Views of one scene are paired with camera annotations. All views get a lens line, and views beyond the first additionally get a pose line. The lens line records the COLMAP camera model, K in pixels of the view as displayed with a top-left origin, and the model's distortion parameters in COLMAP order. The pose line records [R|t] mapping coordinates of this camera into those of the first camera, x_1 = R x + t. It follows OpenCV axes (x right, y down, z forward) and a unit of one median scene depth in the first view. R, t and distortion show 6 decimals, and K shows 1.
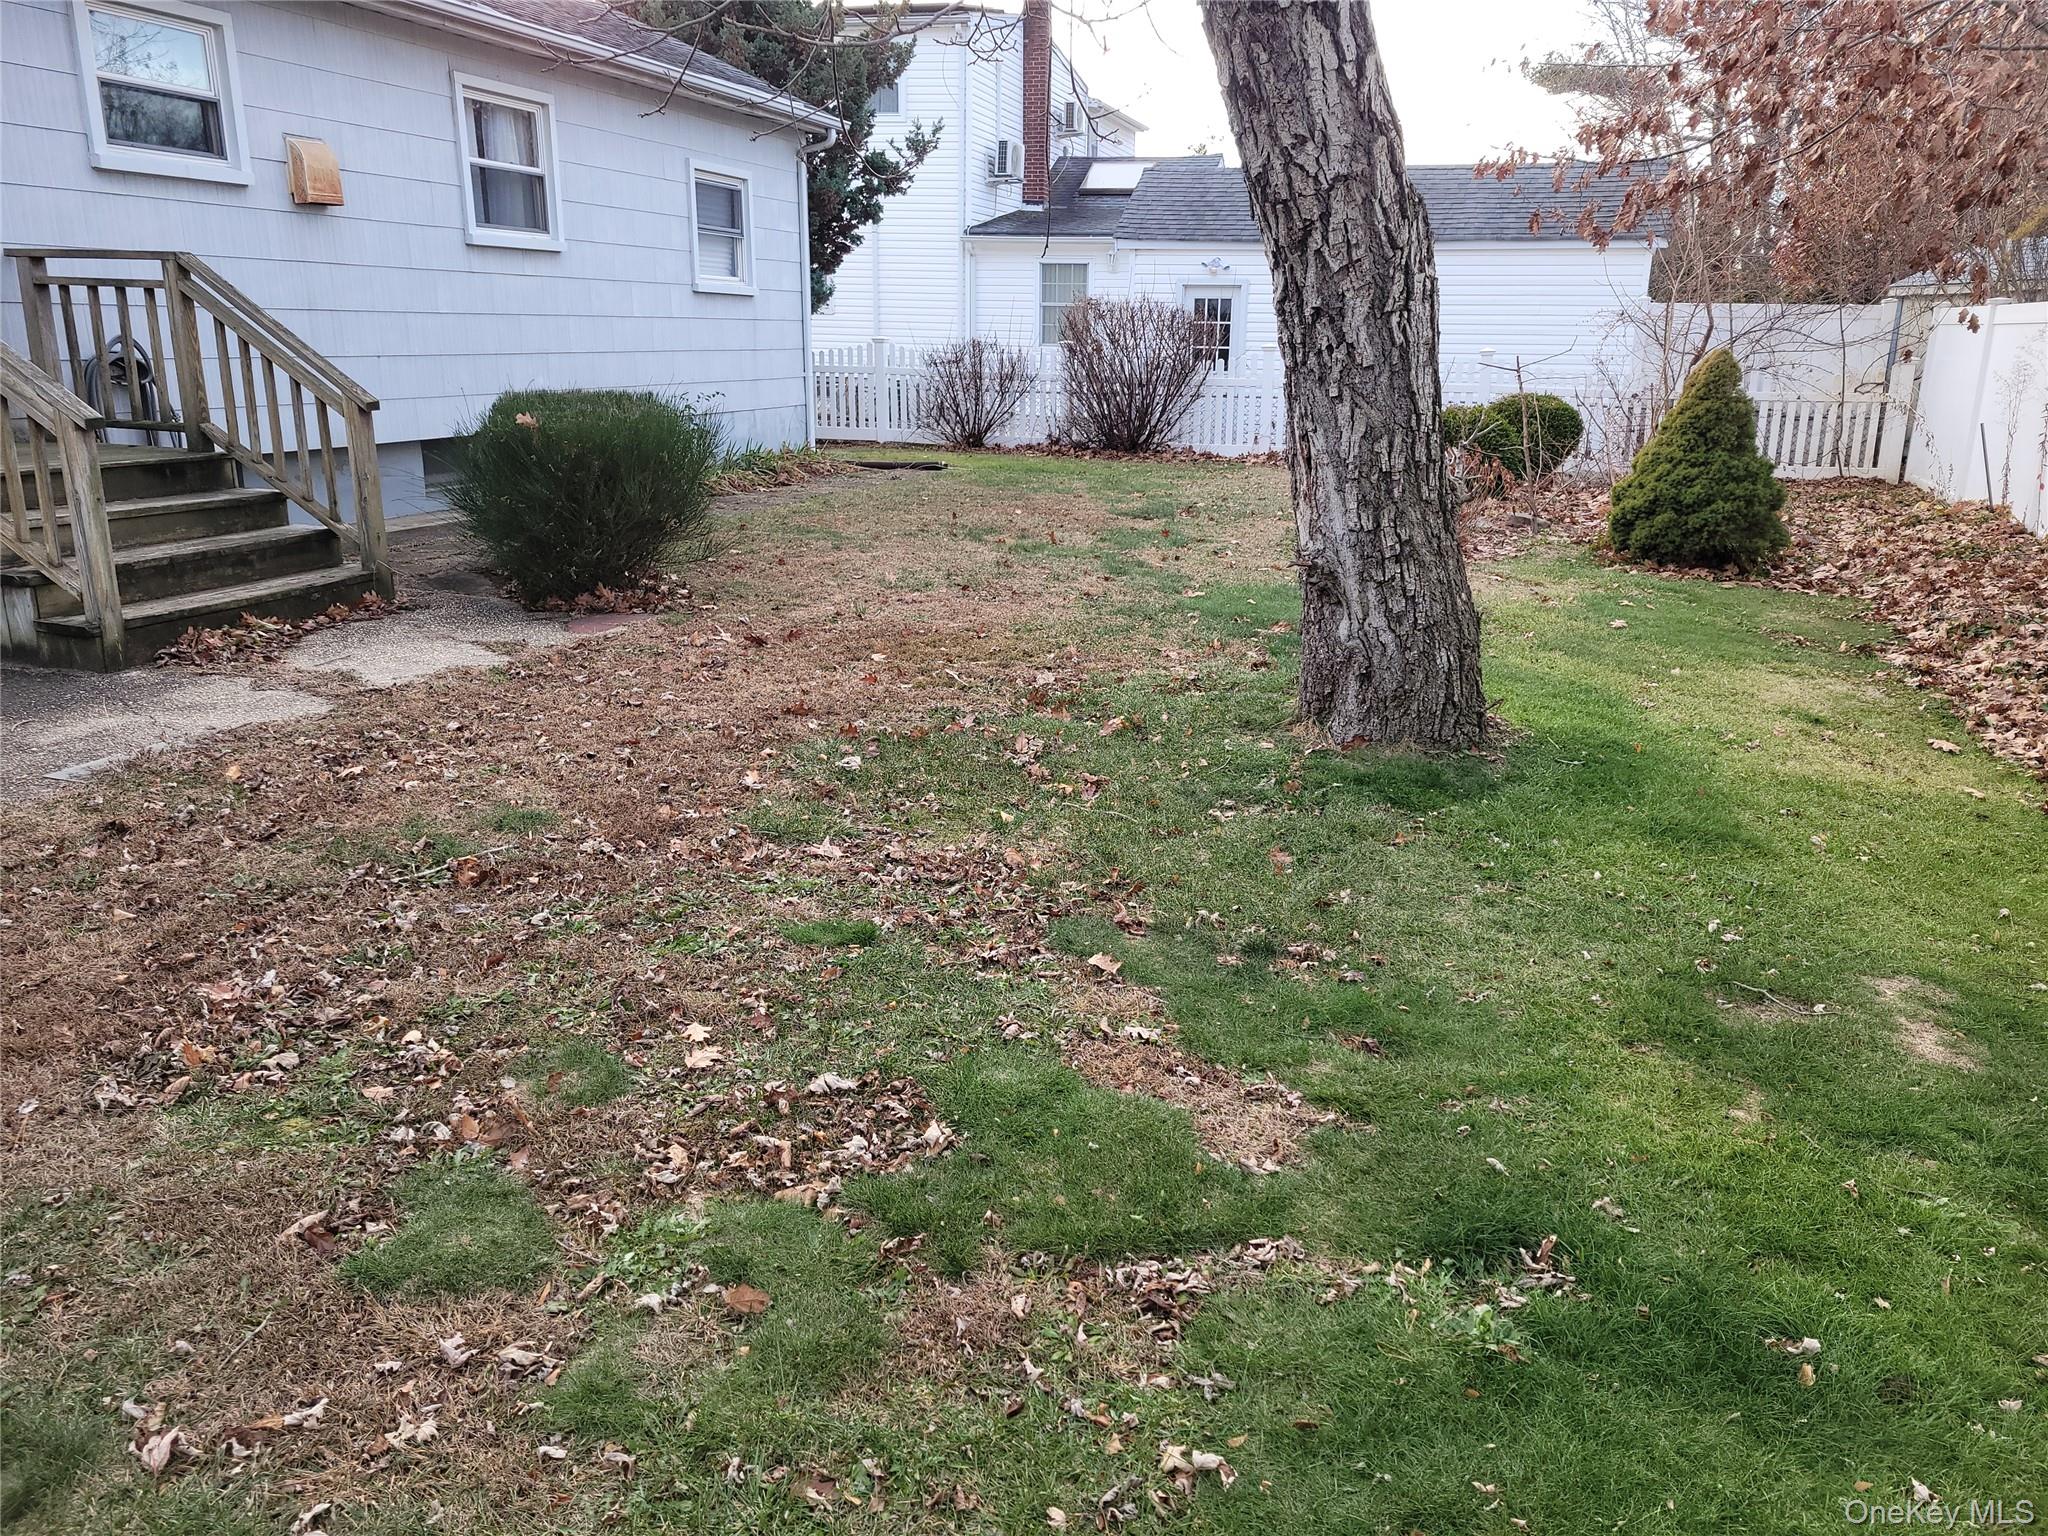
lens RADIAL K [[1536.0, 0, 1027.0], [0, 1536.0, 766.5], [0, 0, 1]] dist [0.012000, -0.008069]
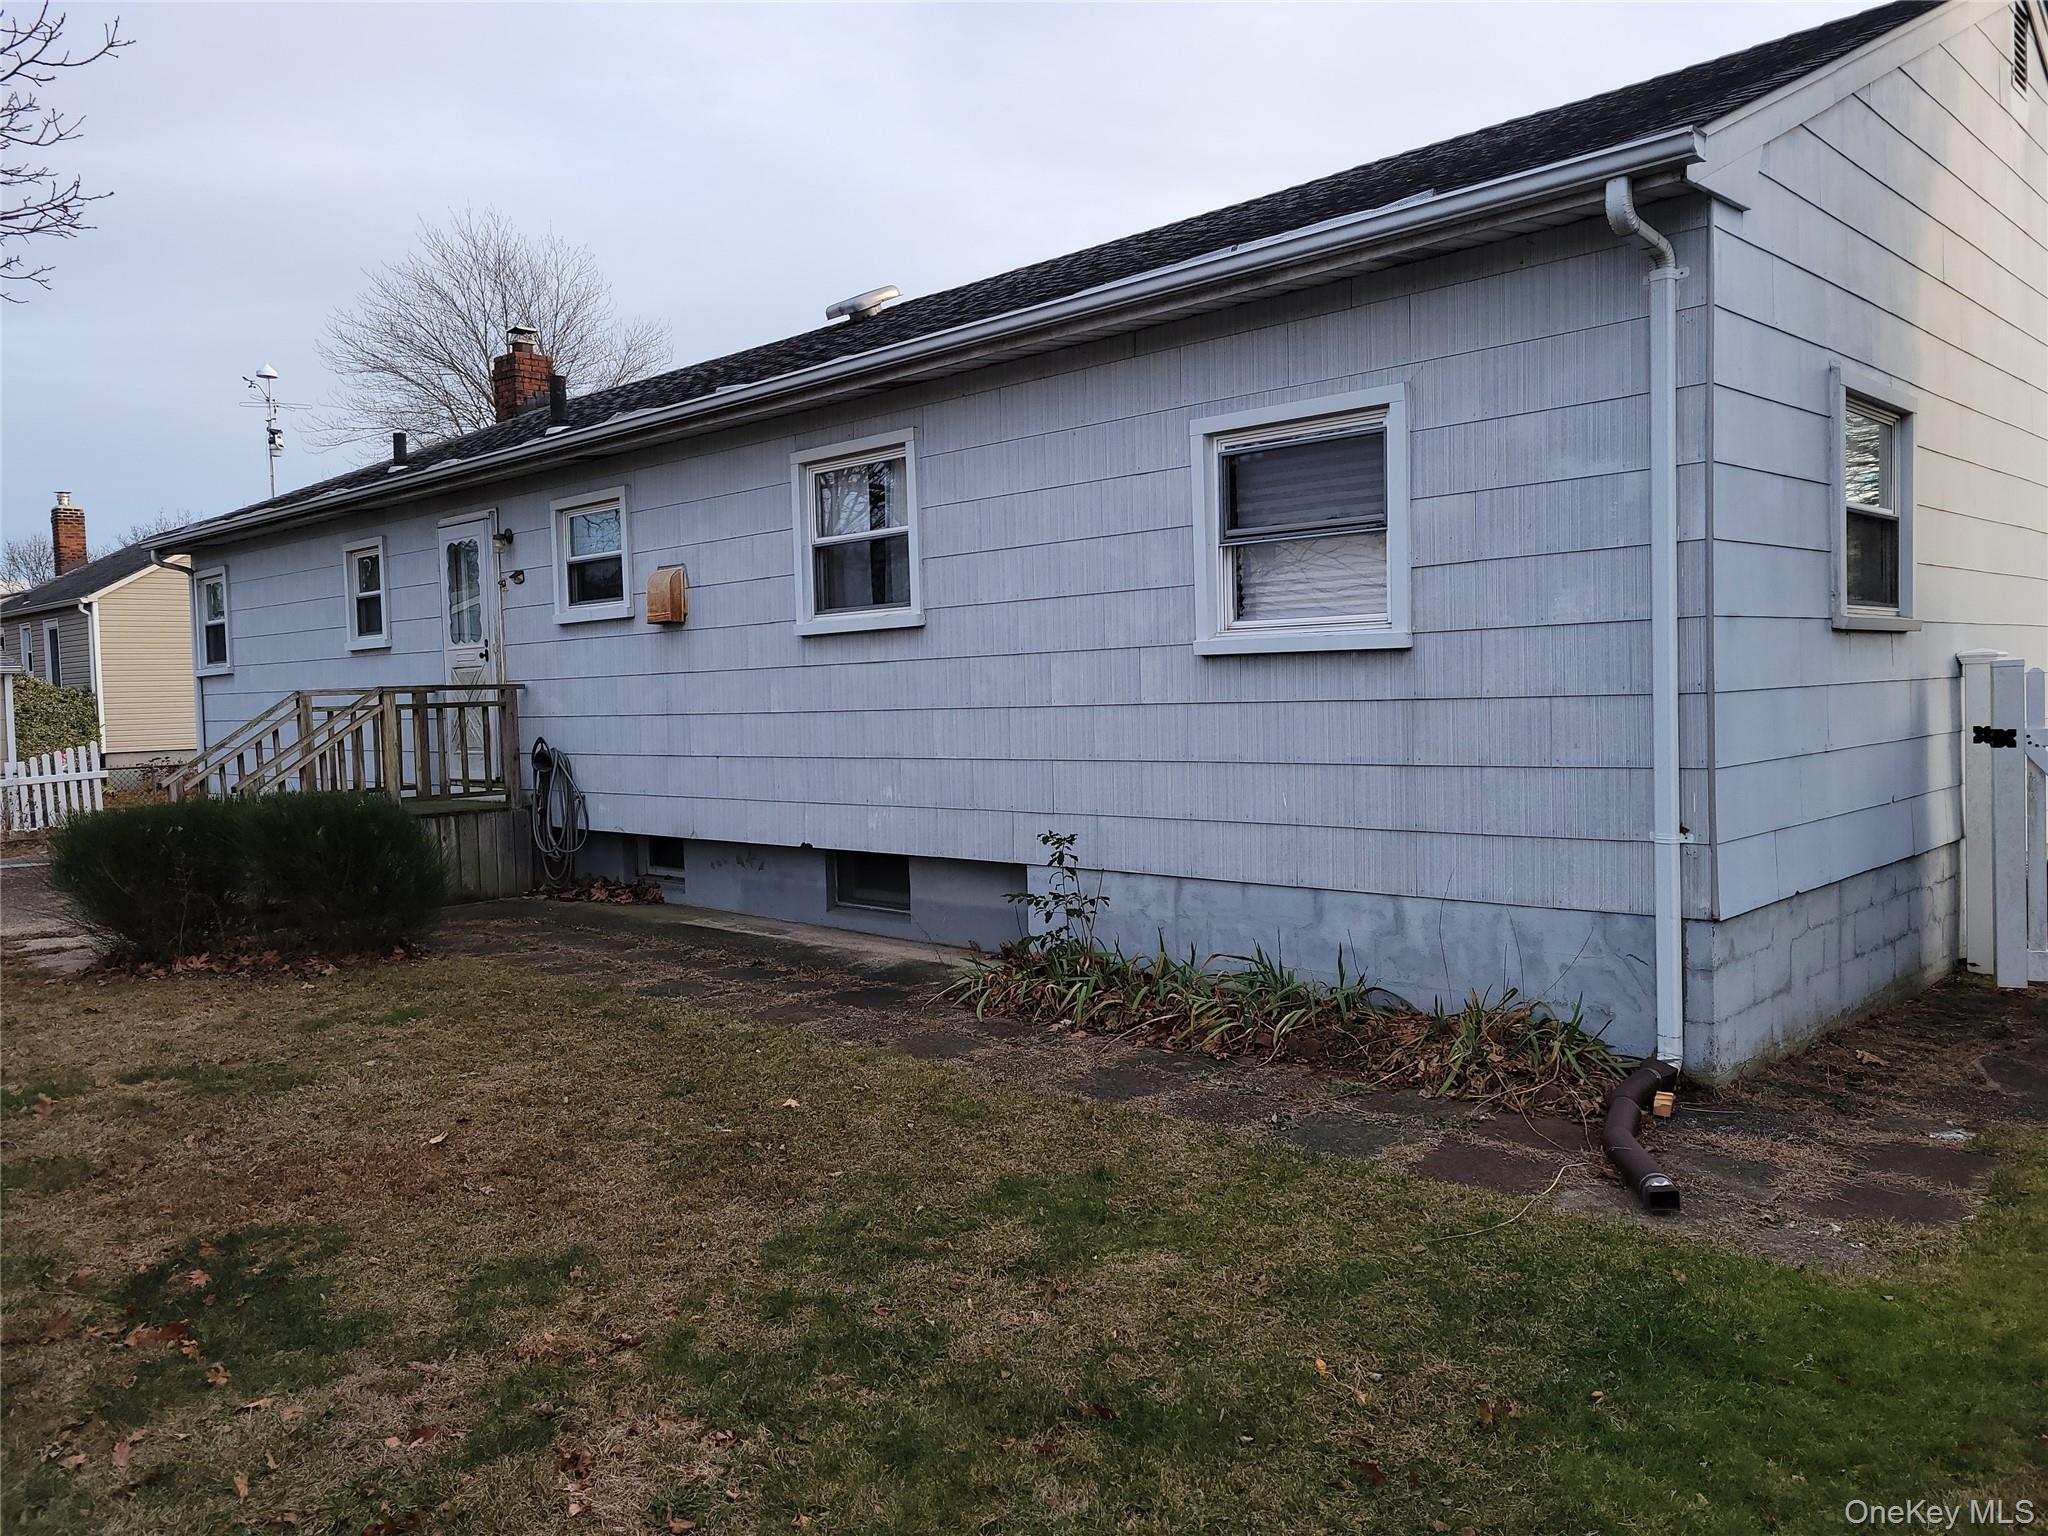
lens RADIAL K [[1536.0, 0, 1024.4], [0, 1536.0, 771.4], [0, 0, 1]] dist [0.012000, -0.008069]
pose [[-0.437558, 0.034599, -0.898524, 0.361639], [-0.231551, 0.961224, 0.149772, -0.418237], [0.868865, 0.273588, -0.412580, 1.466312]]
